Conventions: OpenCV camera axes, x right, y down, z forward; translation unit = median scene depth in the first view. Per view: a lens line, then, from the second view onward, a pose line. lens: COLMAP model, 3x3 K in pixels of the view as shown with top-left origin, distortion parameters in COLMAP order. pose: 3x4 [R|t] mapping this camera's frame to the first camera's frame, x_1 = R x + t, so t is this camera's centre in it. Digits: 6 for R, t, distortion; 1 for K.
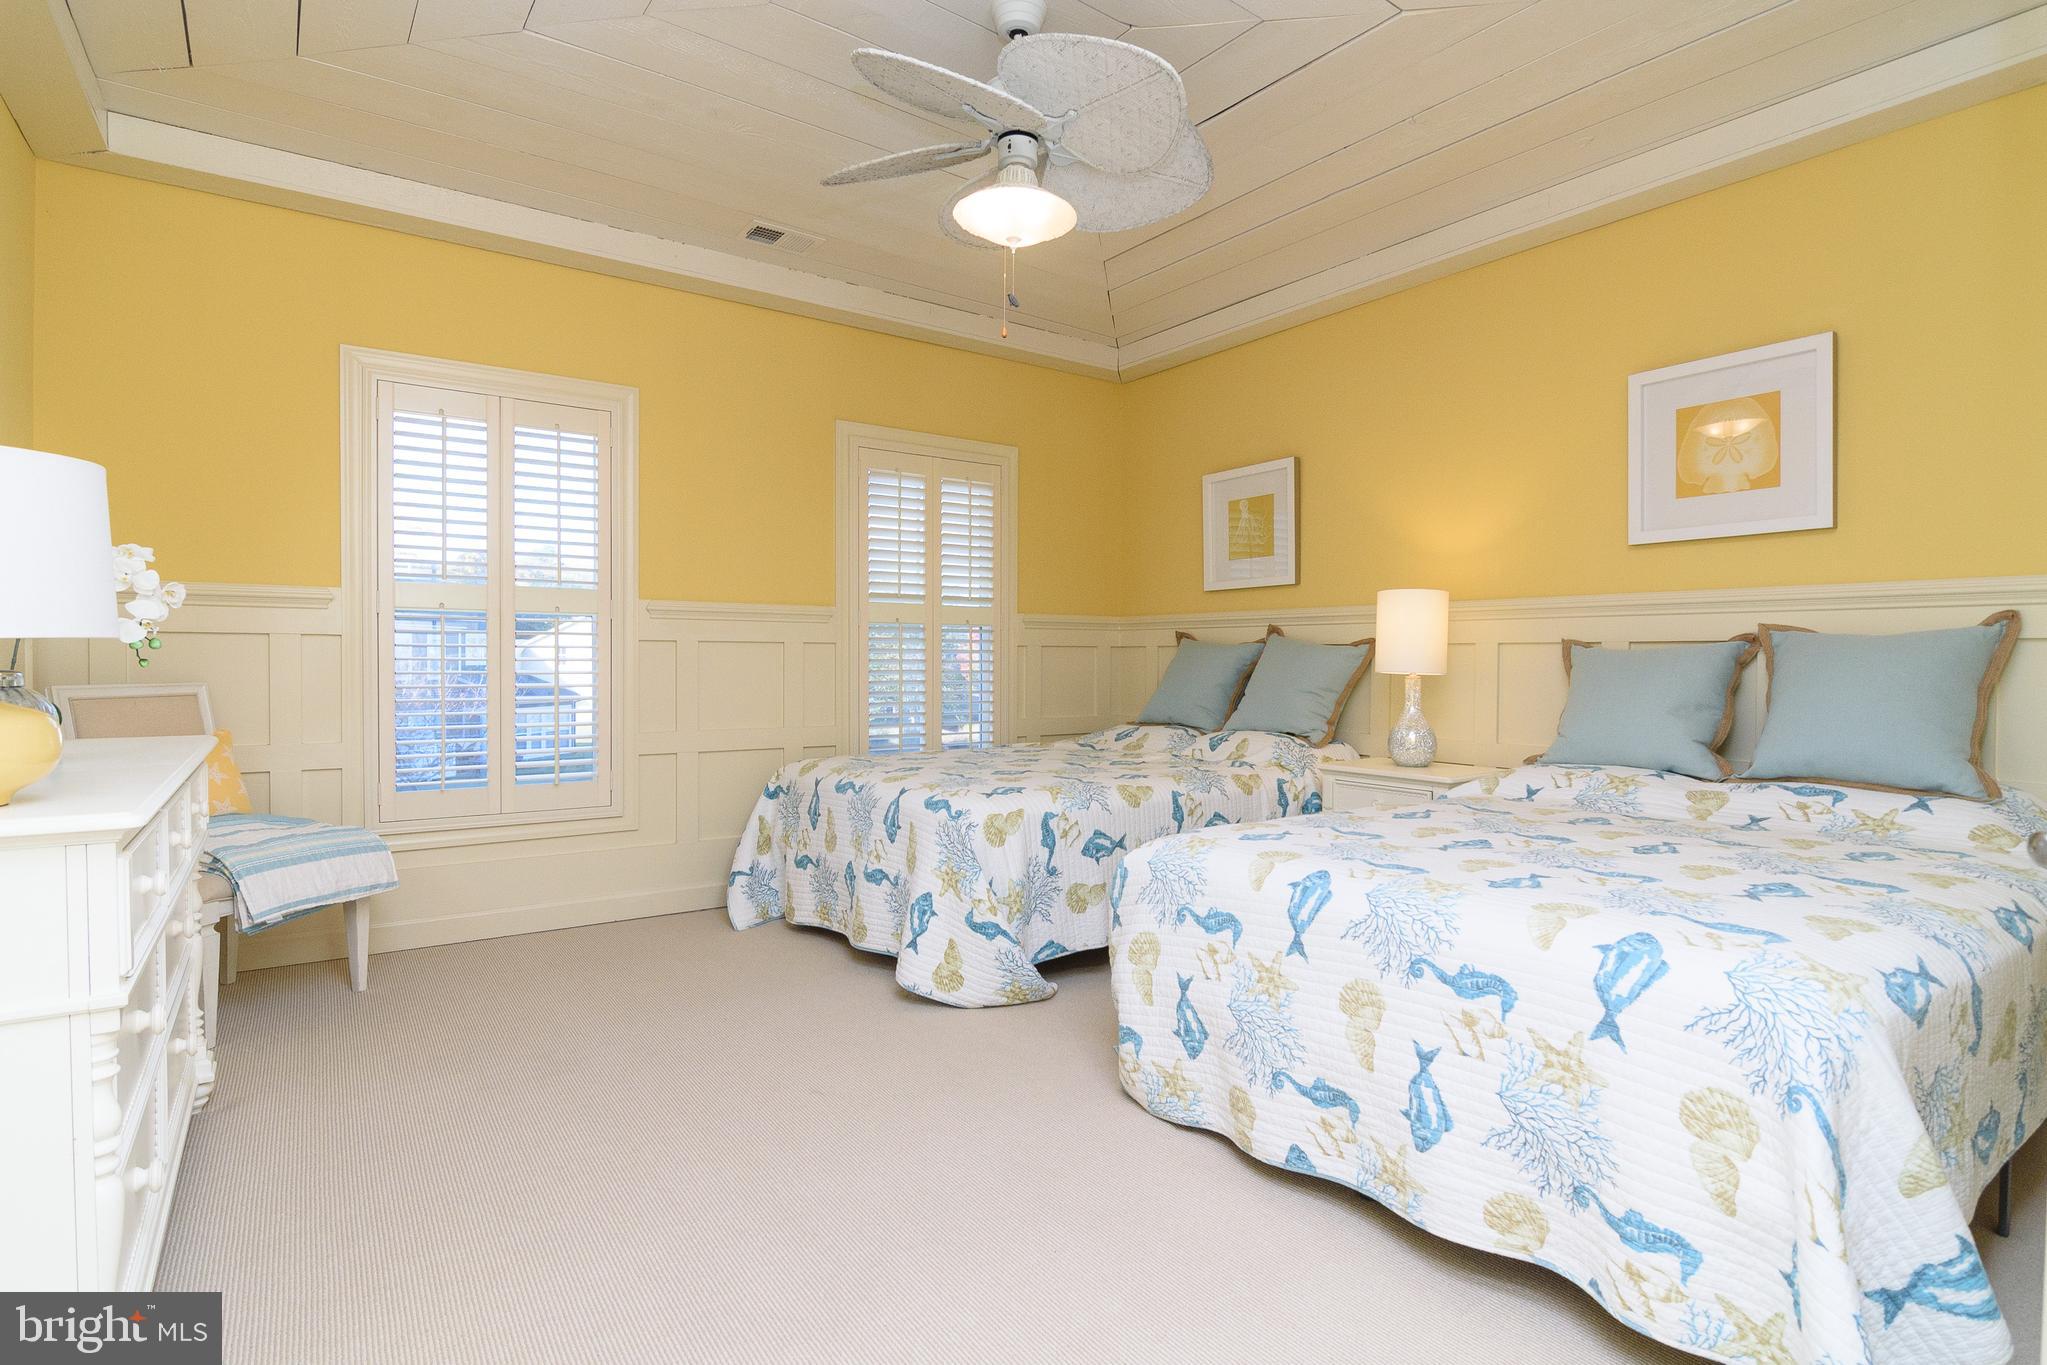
lens RADIAL K [[1017.6, 0, 1025.6], [0, 1017.6, 674.4], [0, 0, 1]] dist [-0.001864, -0.007033]
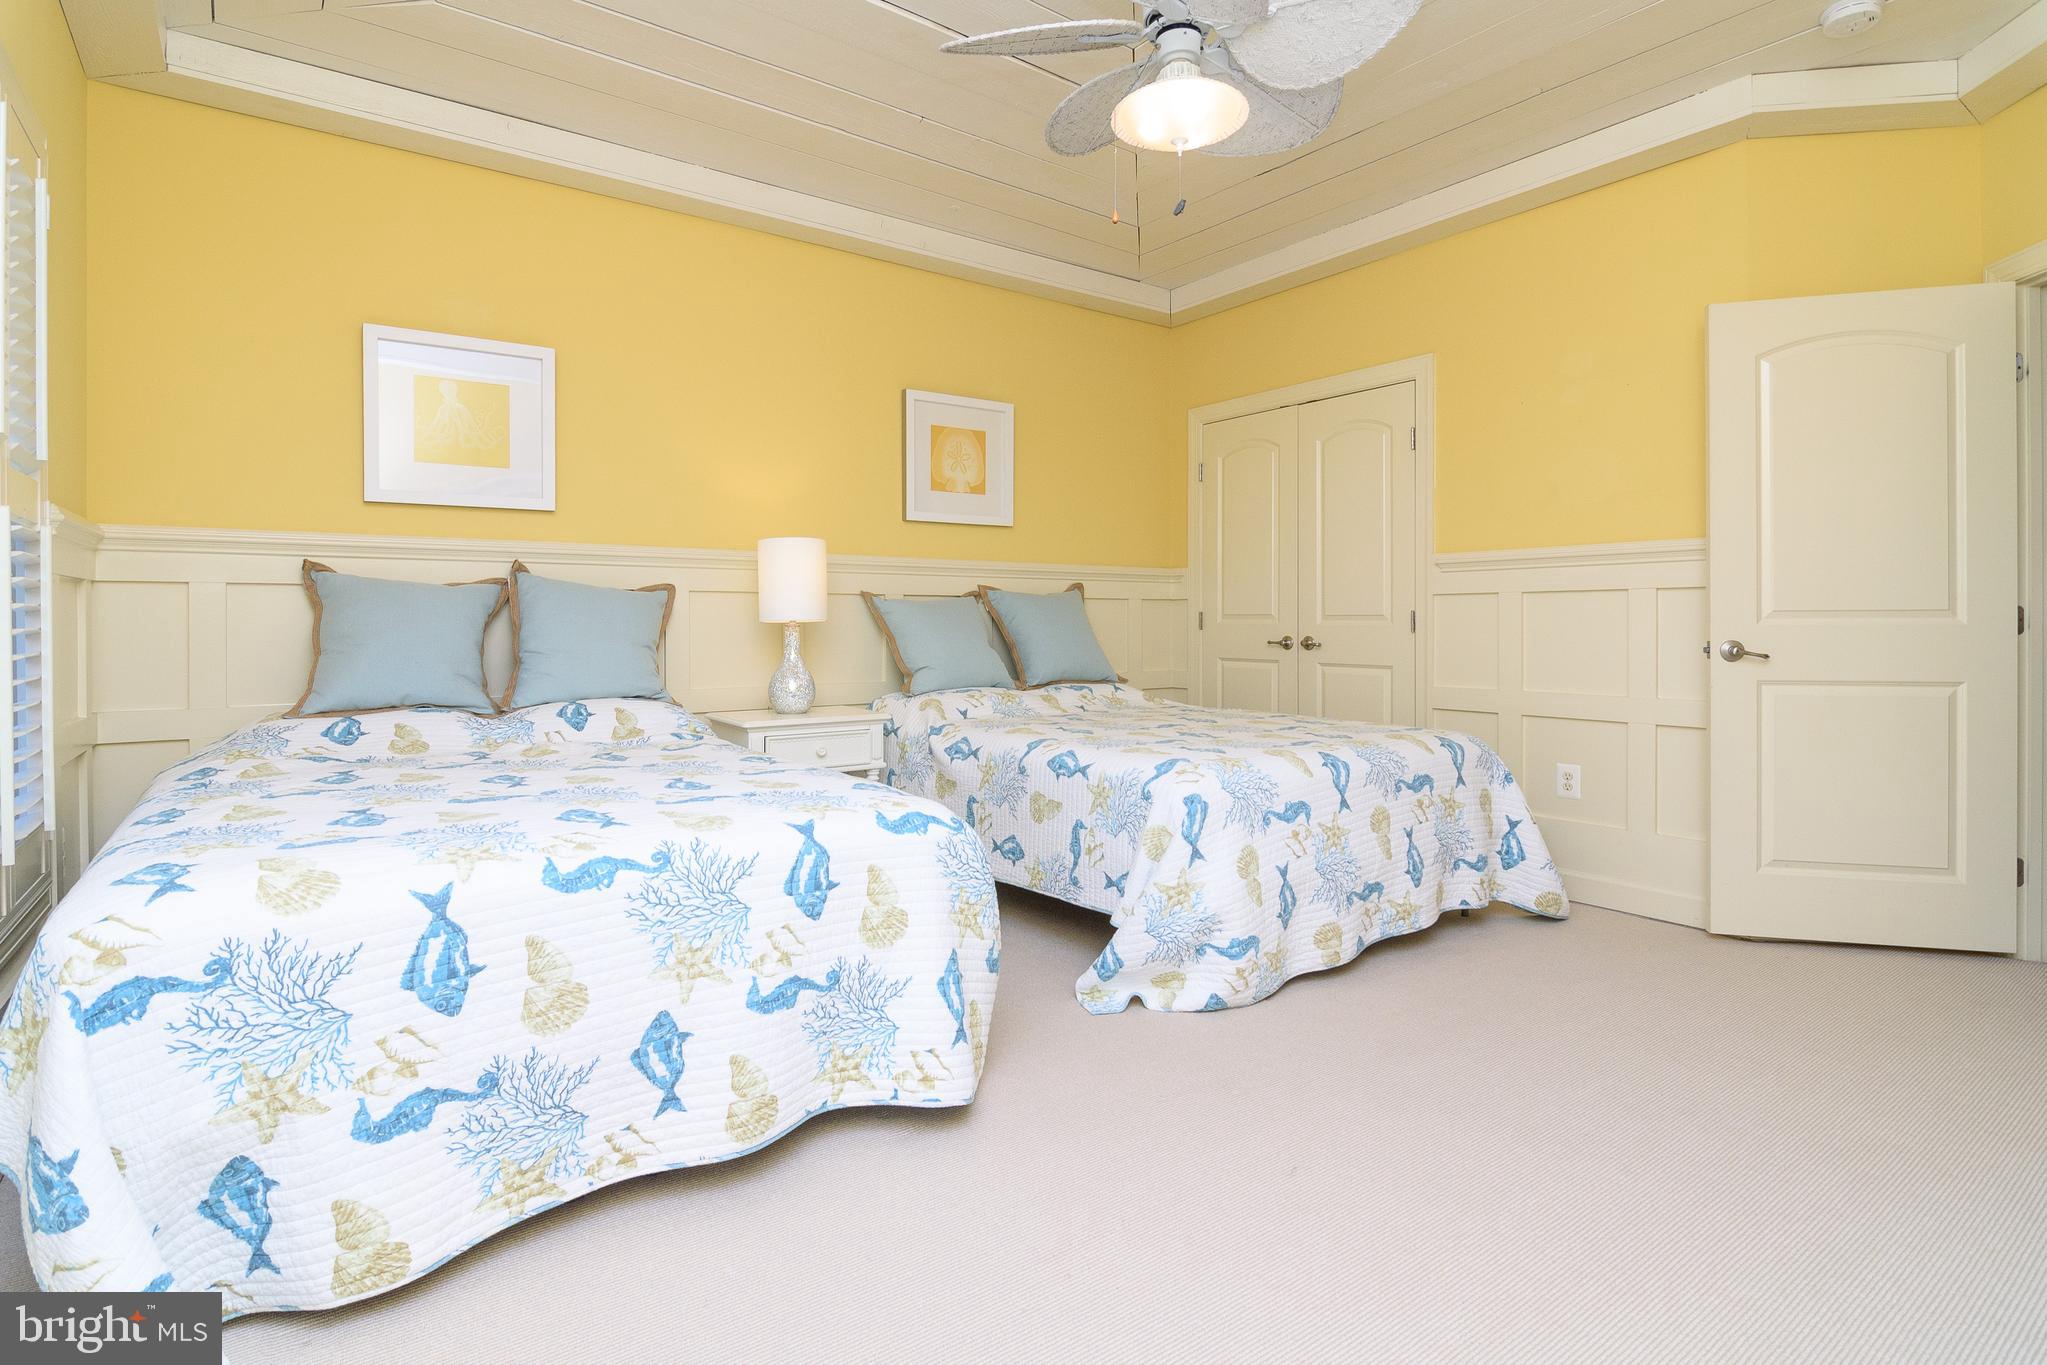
lens RADIAL K [[969.5, 0, 1019.6], [0, 969.5, 630.7], [0, 0, 1]] dist [-0.000418, -0.020942]
pose [[0.009277, -0.015903, 0.999831, -0.740080], [0.014319, 0.999773, 0.015769, -0.004087], [-0.999854, 0.014170, 0.009503, 0.965125]]
